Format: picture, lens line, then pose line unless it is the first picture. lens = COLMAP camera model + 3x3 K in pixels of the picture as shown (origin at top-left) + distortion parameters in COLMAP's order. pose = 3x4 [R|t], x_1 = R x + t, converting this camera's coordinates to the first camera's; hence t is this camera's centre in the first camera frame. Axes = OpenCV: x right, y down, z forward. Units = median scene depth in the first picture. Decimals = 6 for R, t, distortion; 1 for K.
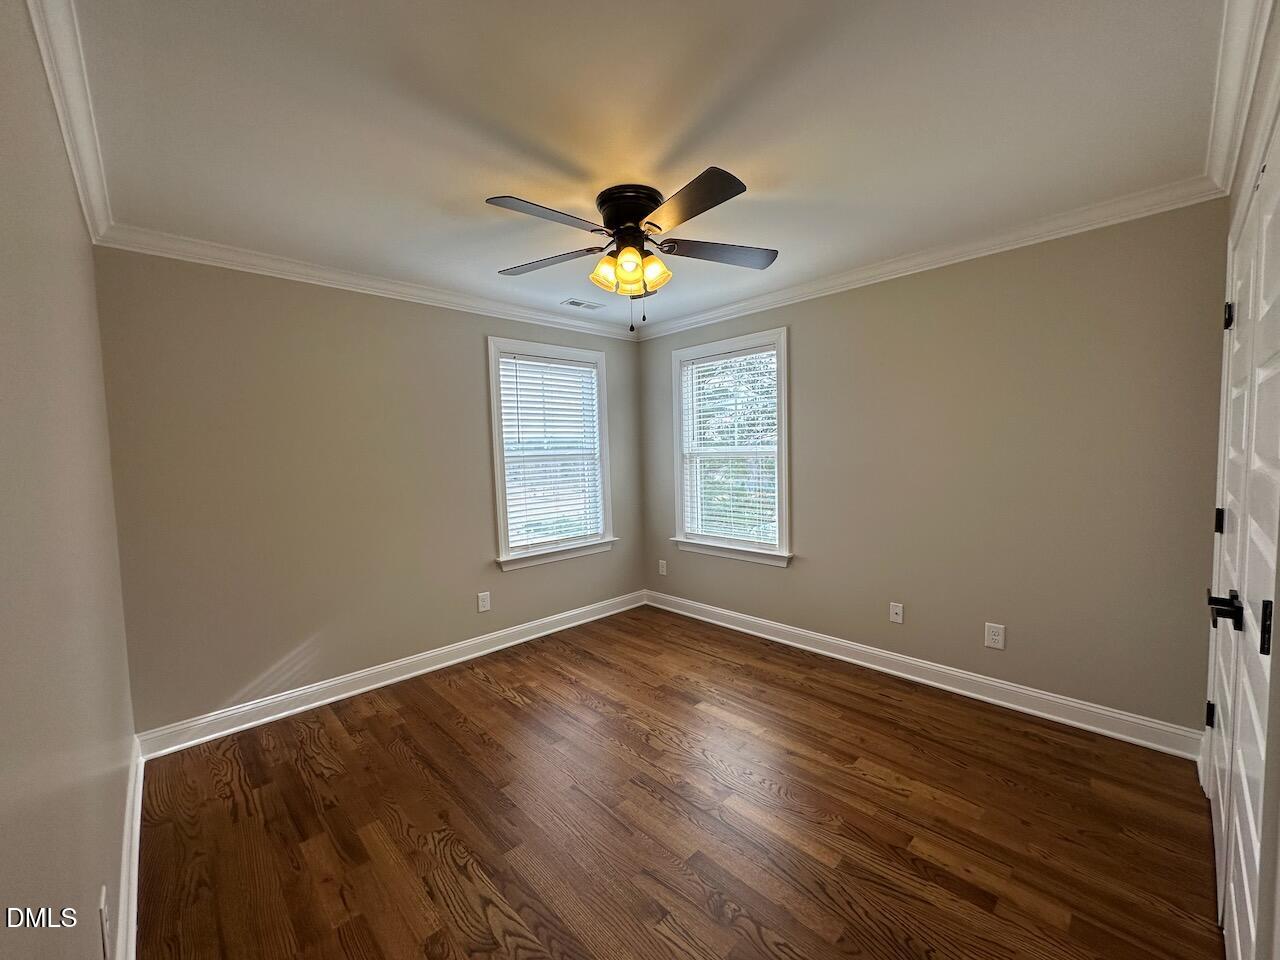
lens RADIAL K [[514.7, 0, 643.1], [0, 514.7, 484.6], [0, 0, 1]] dist [0.001155, 0.000567]
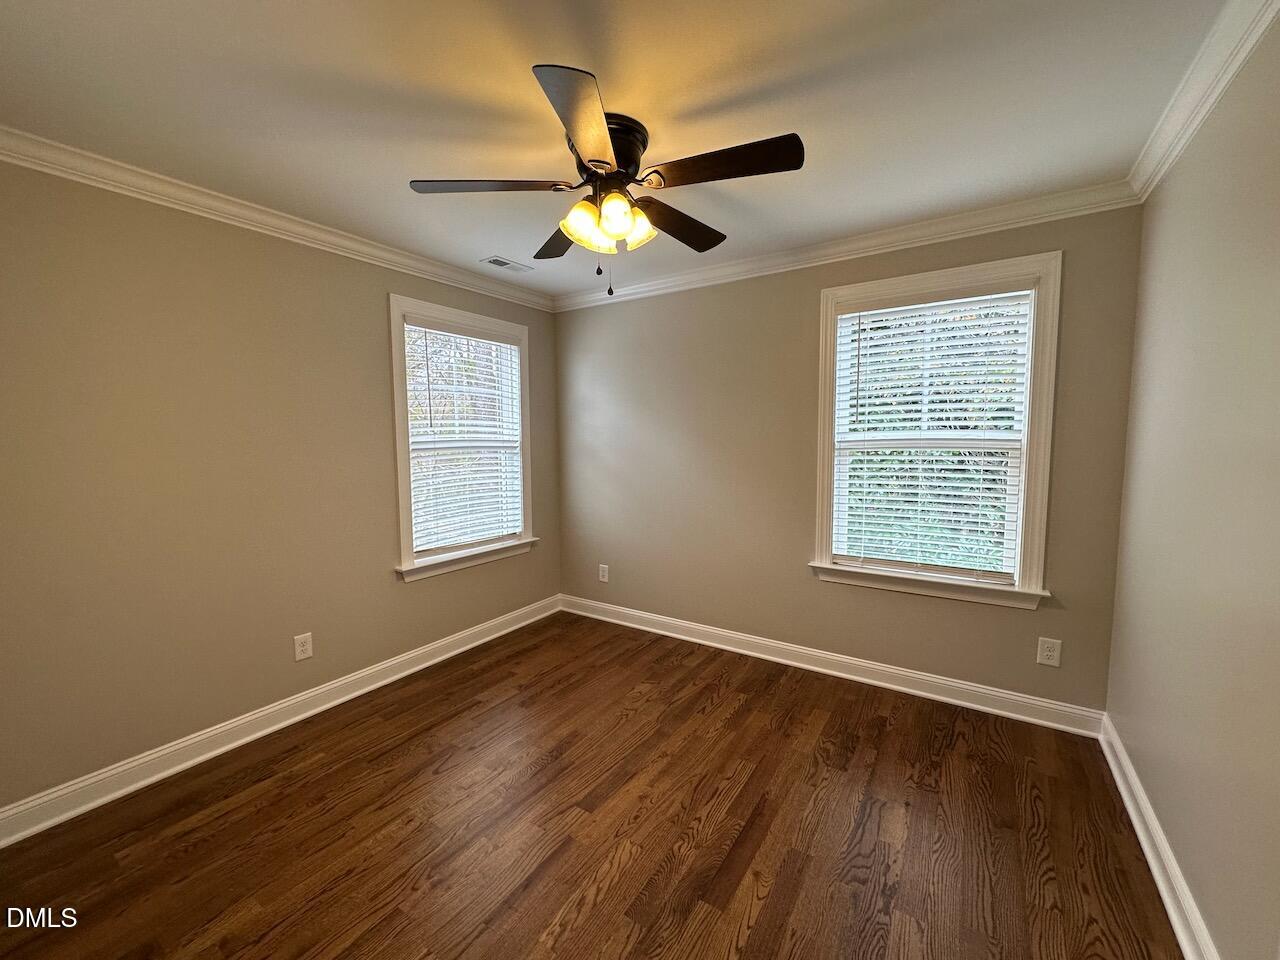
lens RADIAL K [[514.7, 0, 611.4], [0, 514.7, 472.1], [0, 0, 1]] dist [0.001155, 0.000567]
pose [[0.978962, 0.008106, 0.203881, -0.122982], [-0.006832, 0.999952, -0.006953, -0.003928], [-0.203927, 0.005414, 0.978971, 0.134552]]
